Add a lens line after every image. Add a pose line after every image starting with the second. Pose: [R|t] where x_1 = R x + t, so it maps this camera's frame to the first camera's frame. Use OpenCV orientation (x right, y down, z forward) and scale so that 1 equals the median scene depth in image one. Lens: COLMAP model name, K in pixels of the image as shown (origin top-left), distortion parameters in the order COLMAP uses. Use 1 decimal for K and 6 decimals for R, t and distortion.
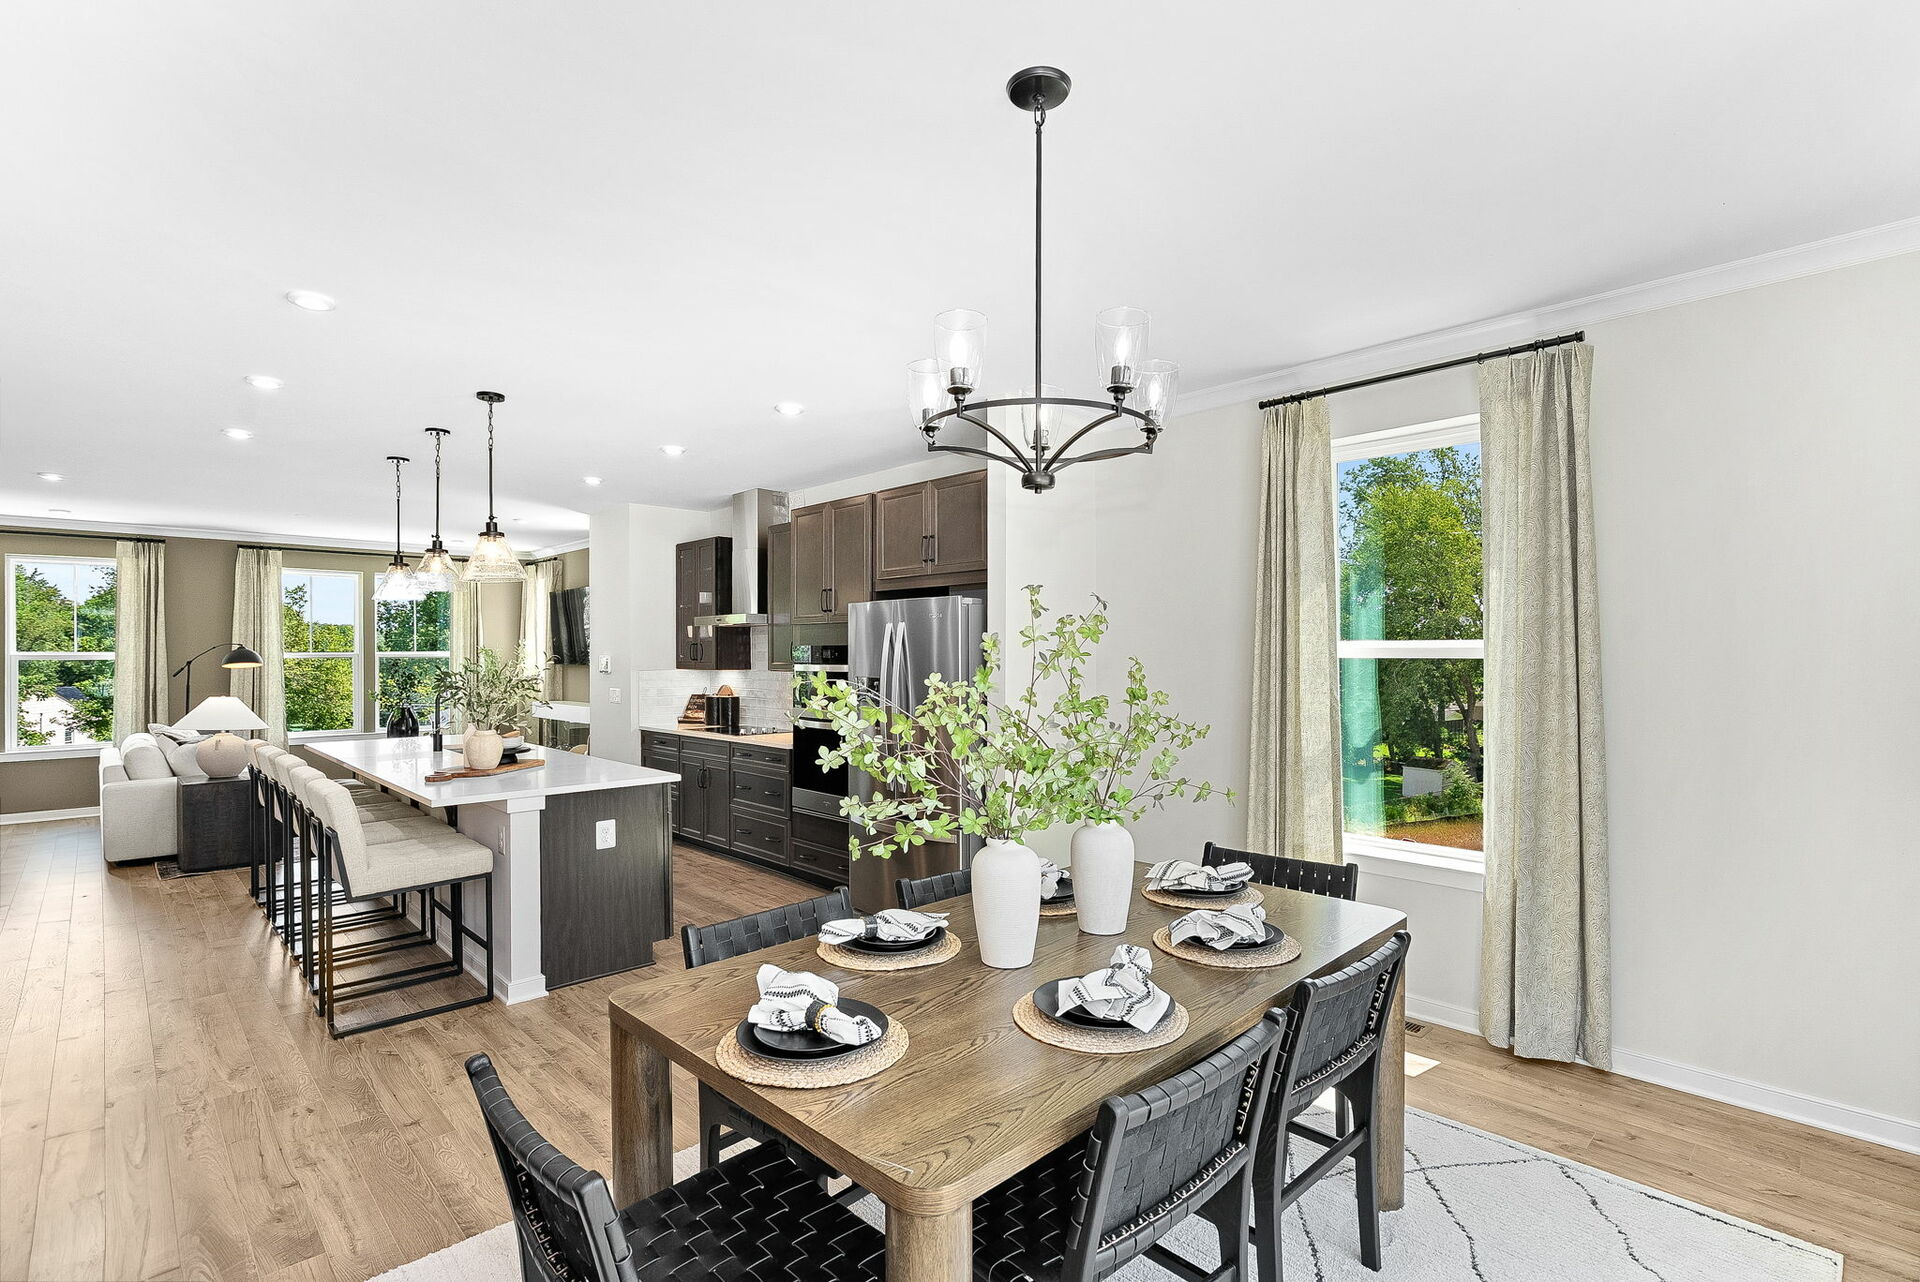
lens RADIAL K [[874.1, 0, 953.1], [0, 874.1, 658.2], [0, 0, 1]] dist [-0.002682, -0.000208]
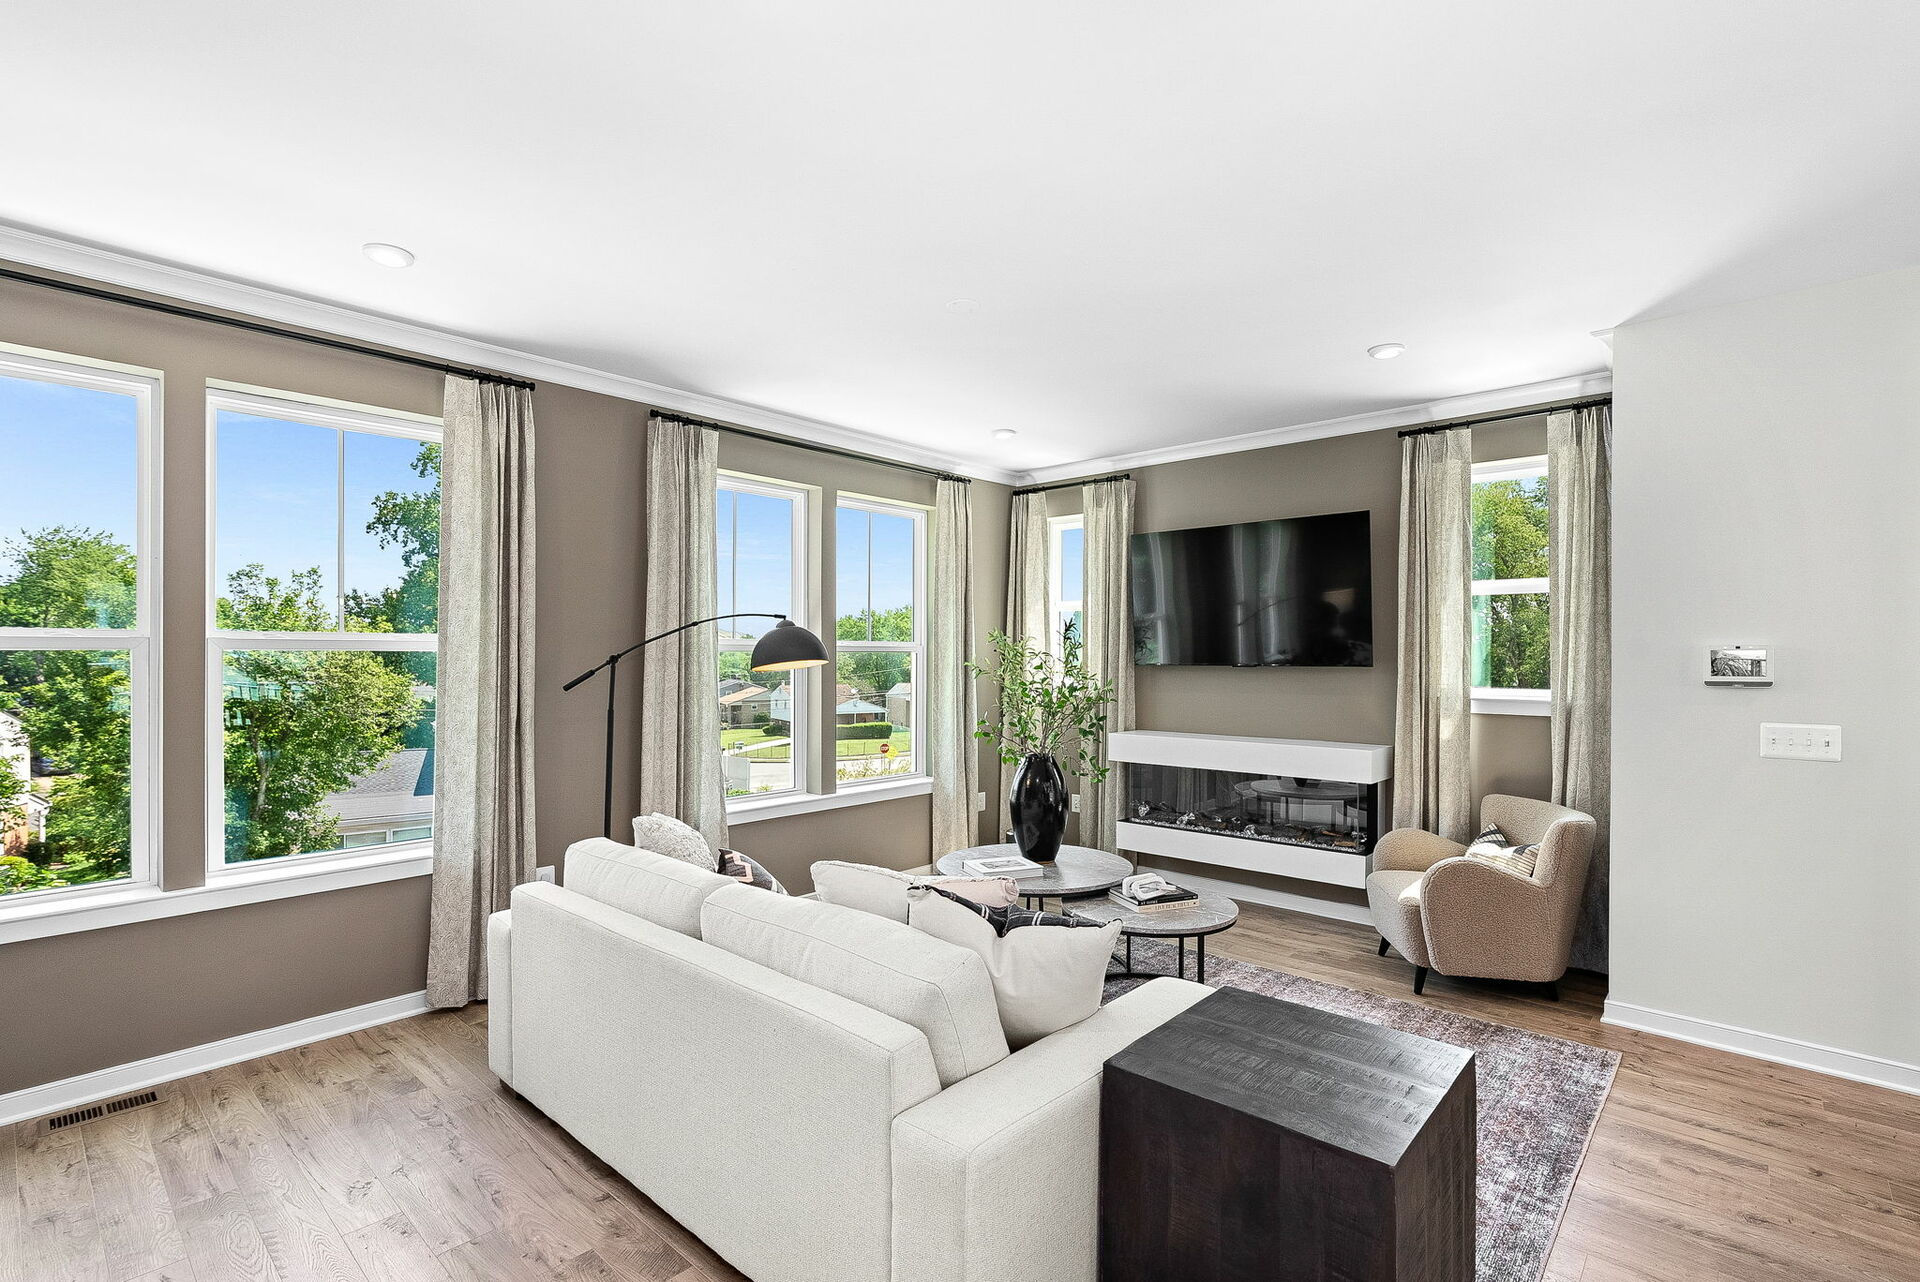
lens RADIAL K [[856.4, 0, 968.2], [0, 856.4, 650.6], [0, 0, 1]] dist [0.000895, 0.000692]
pose [[0.997224, 0.002104, 0.074435, -0.748375], [-0.001476, 0.999963, -0.008483, 0.004928], [-0.074450, 0.008349, 0.997190, 0.572335]]
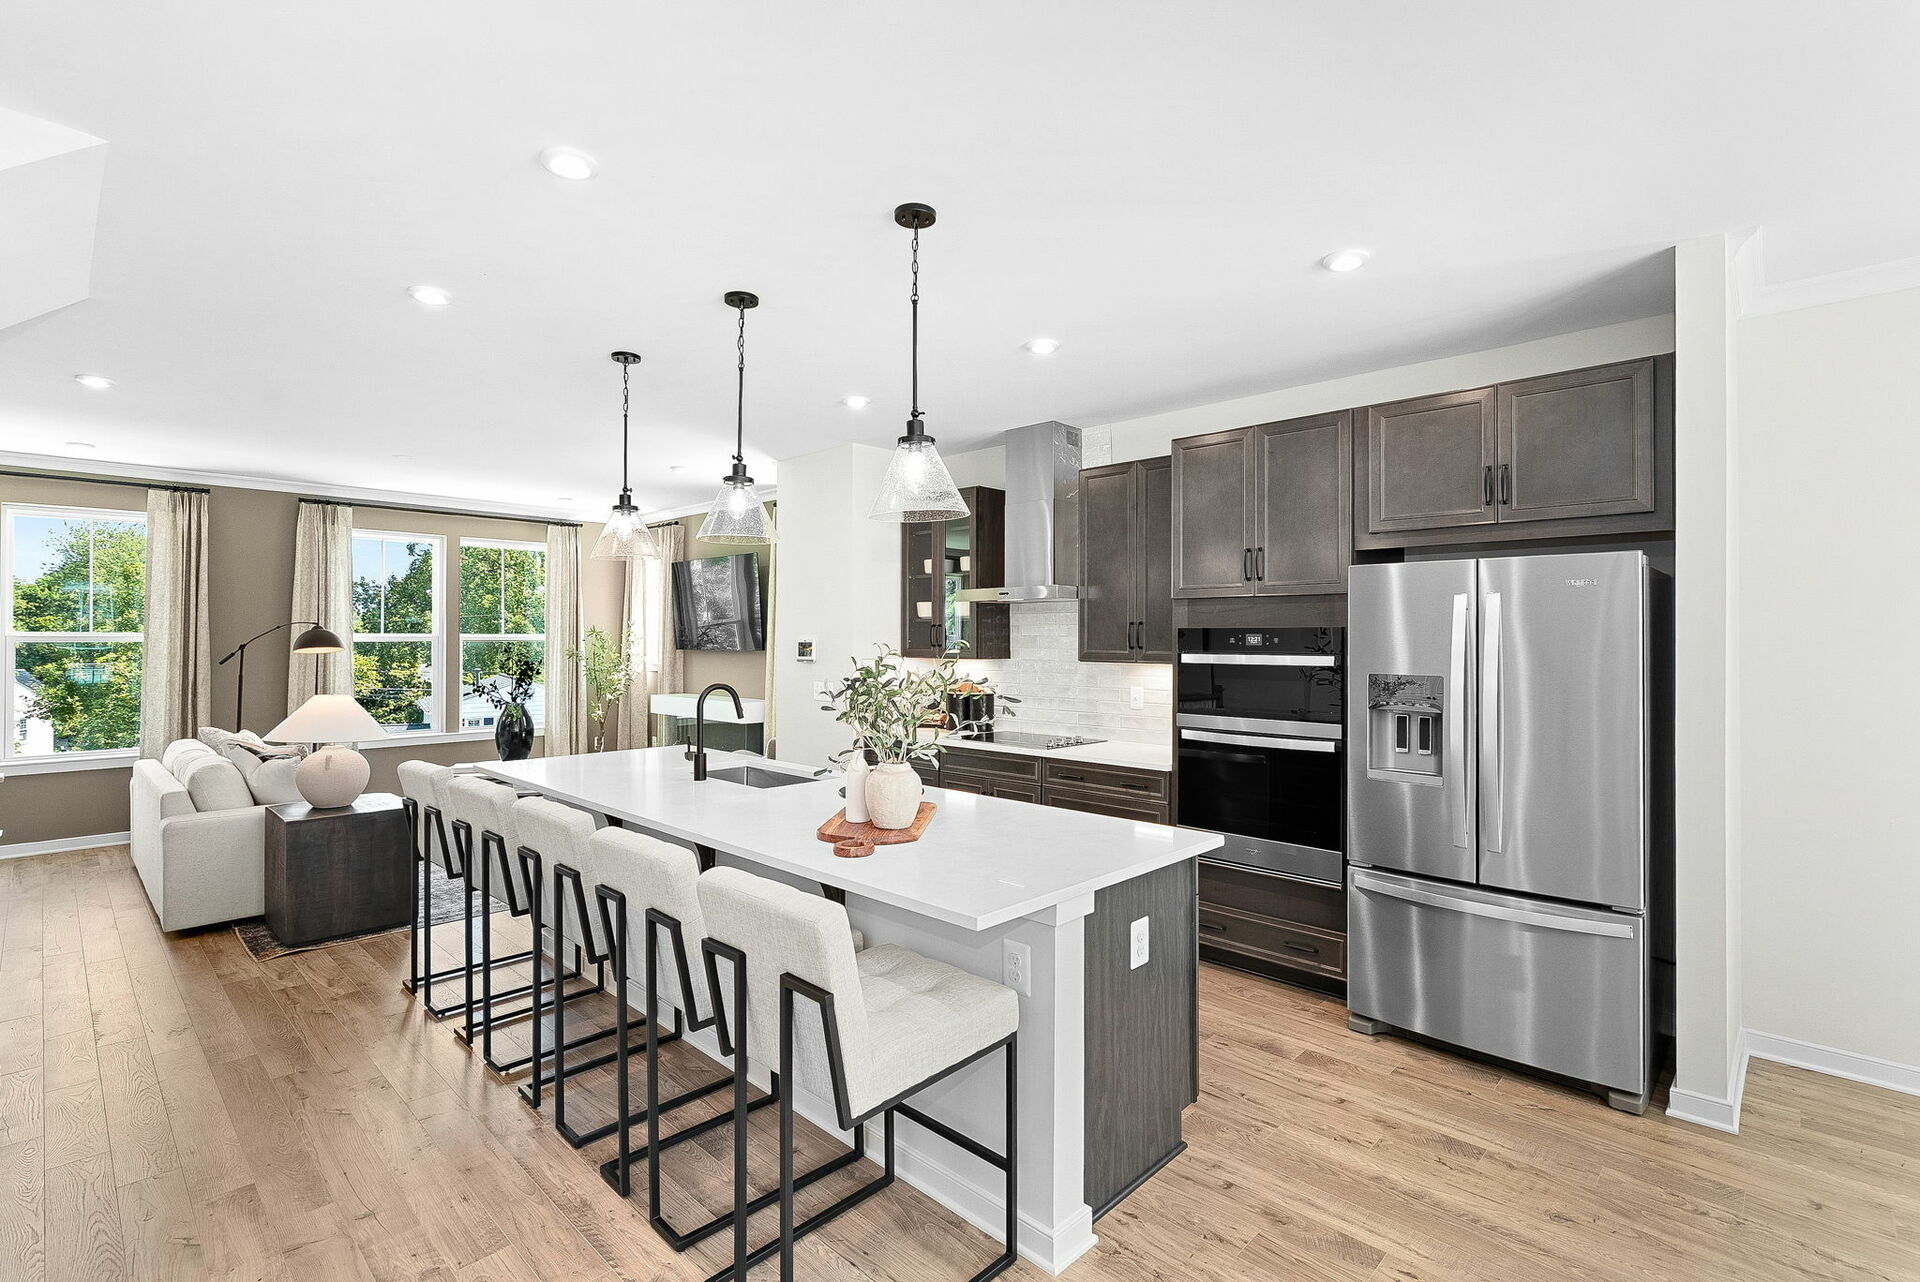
lens RADIAL K [[863.5, 0, 958.3], [0, 863.5, 635.3], [0, 0, 1]] dist [0.000402, 0.000265]
pose [[0.999270, 0.004661, 0.037917, -0.272614], [-0.004324, 0.999950, -0.008966, -0.000723], [-0.037957, 0.008796, 0.999241, 0.209460]]
